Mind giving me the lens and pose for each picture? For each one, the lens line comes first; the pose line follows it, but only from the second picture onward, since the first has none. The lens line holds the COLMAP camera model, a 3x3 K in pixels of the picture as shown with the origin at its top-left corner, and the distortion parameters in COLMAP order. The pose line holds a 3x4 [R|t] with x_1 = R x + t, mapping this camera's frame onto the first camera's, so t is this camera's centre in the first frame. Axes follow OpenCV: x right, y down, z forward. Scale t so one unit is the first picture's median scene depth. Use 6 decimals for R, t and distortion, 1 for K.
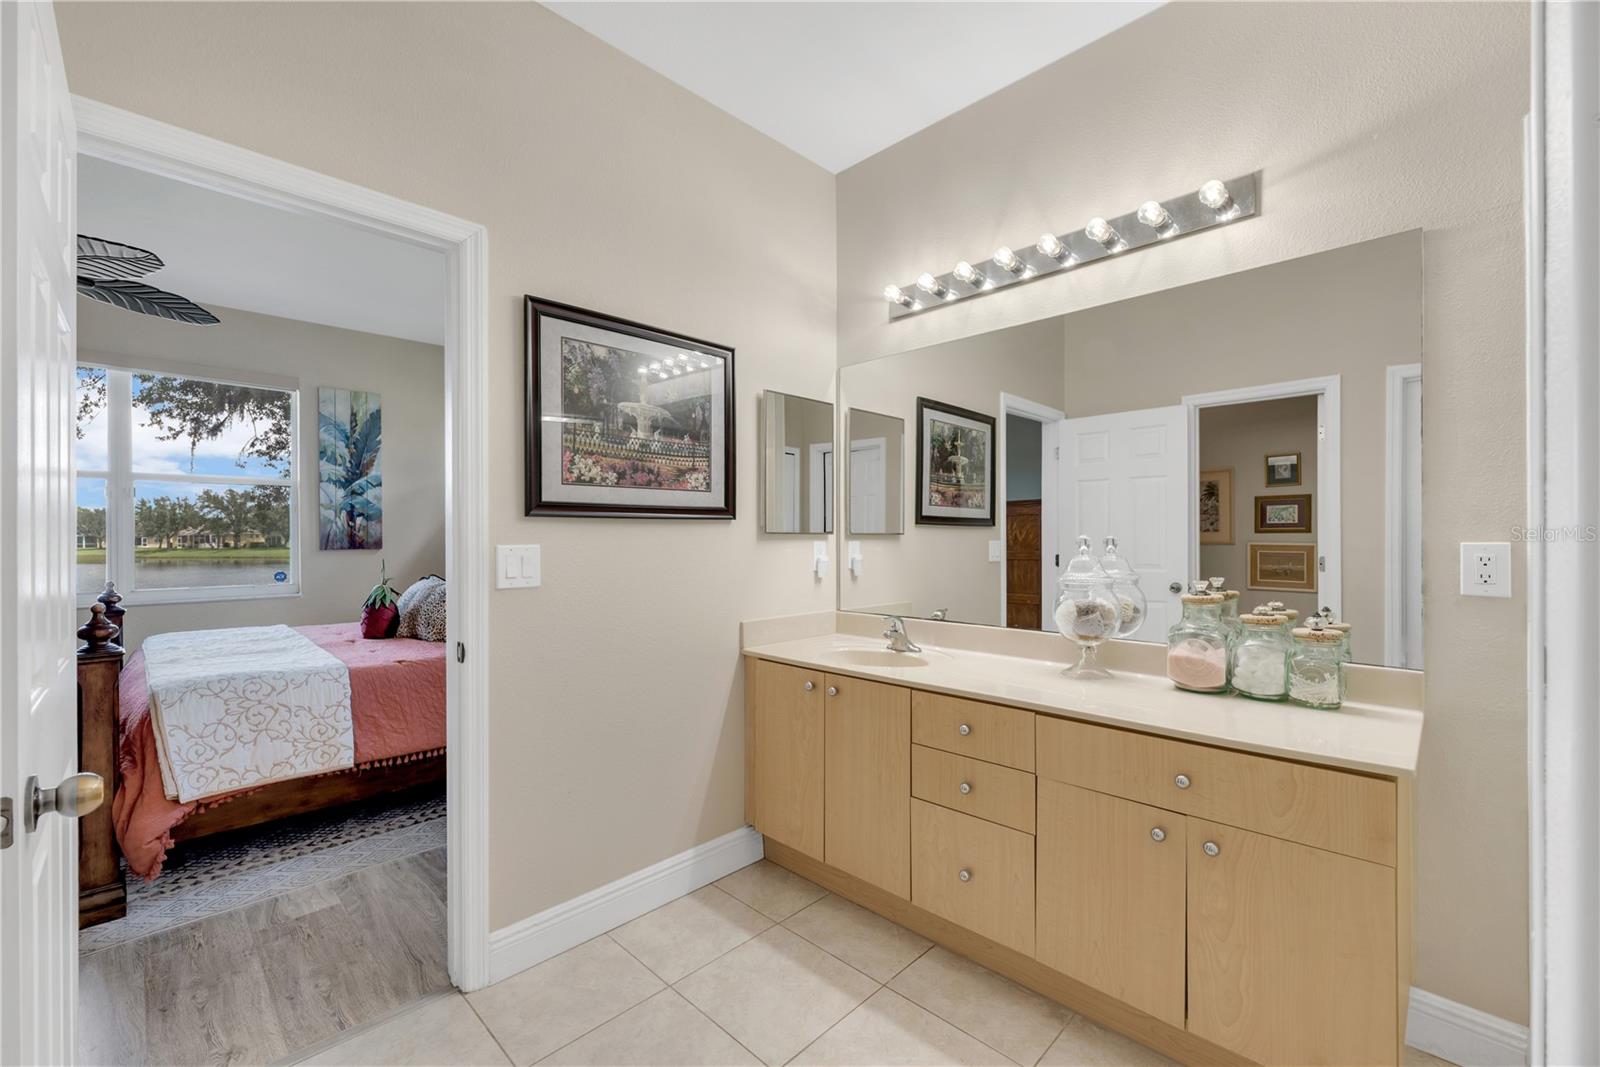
lens RADIAL K [[660.2, 0, 797.9], [0, 660.2, 536.3], [0, 0, 1]] dist [-0.002613, -0.000198]
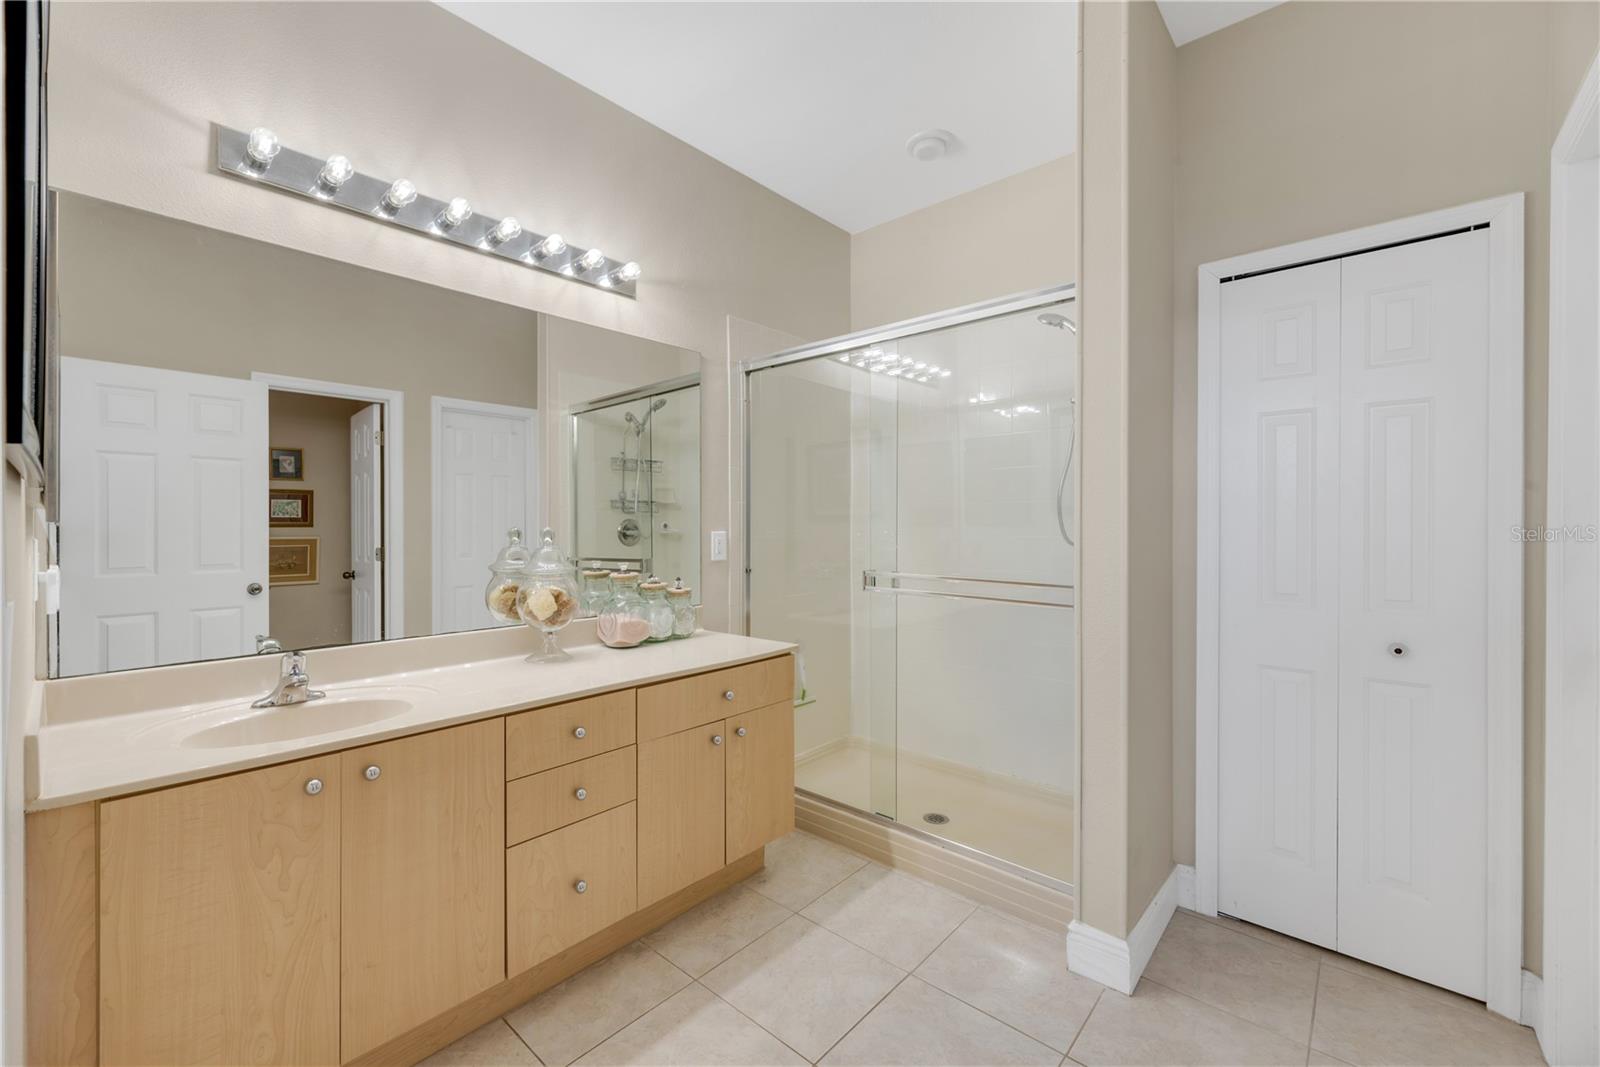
lens RADIAL K [[645.0, 0, 778.2], [0, 645.0, 529.5], [0, 0, 1]] dist [-0.002810, -0.000228]
pose [[-0.027857, 0.001812, 0.999610, -0.629689], [0.002217, 0.999996, -0.001751, 0.004013], [-0.999609, 0.002168, -0.027860, 0.686377]]
